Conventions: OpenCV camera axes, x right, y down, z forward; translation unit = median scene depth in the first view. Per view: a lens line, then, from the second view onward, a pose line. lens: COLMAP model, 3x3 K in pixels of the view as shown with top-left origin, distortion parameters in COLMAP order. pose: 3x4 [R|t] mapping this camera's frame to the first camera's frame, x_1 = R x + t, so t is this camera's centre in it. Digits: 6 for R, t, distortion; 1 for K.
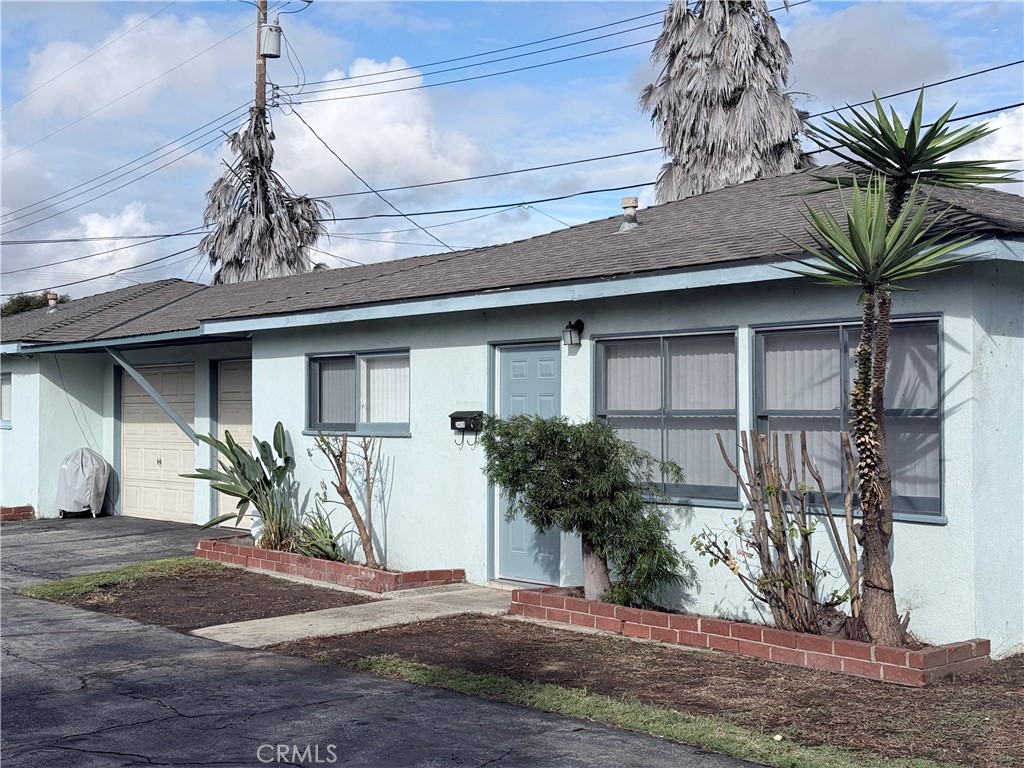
lens RADIAL K [[1441.3, 0, 521.6], [0, 1441.3, 384.5], [0, 0, 1]] dist [0.137537, -0.138372]
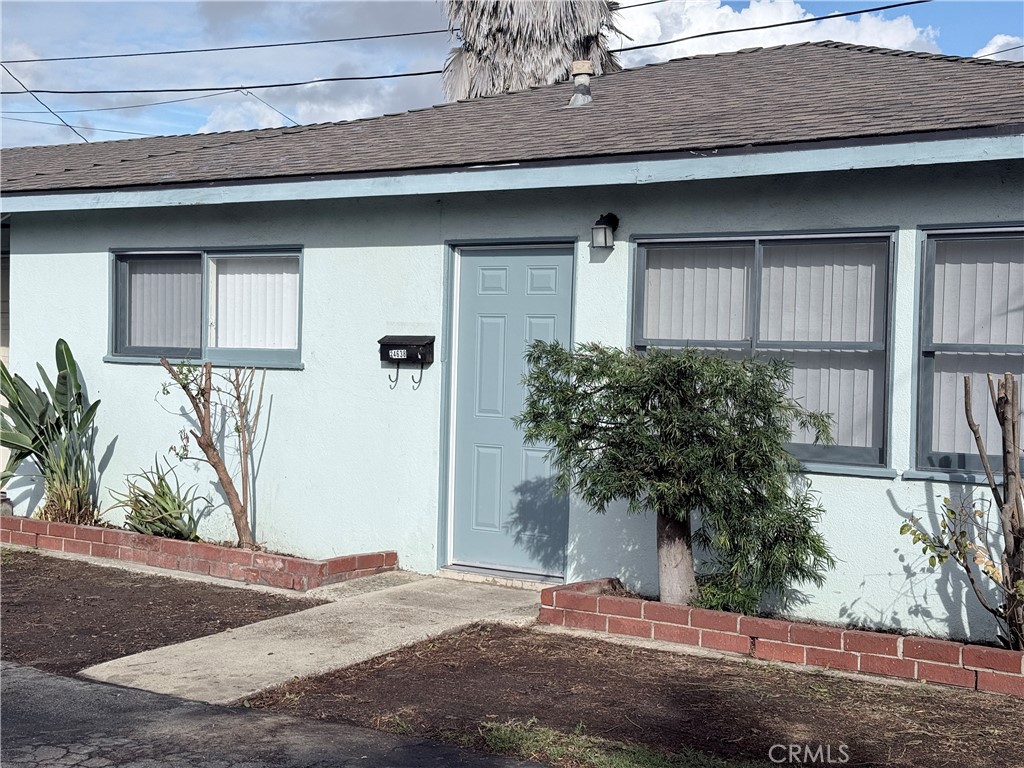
lens RADIAL K [[1426.0, 0, 512.0], [0, 1426.0, 384.0], [0, 0, 1]] dist [0.140619, -0.025813]
pose [[0.952047, 0.014009, 0.305631, -0.207960], [-0.028820, 0.998616, 0.044003, 0.009724], [-0.304592, -0.050701, 0.951133, 0.300642]]
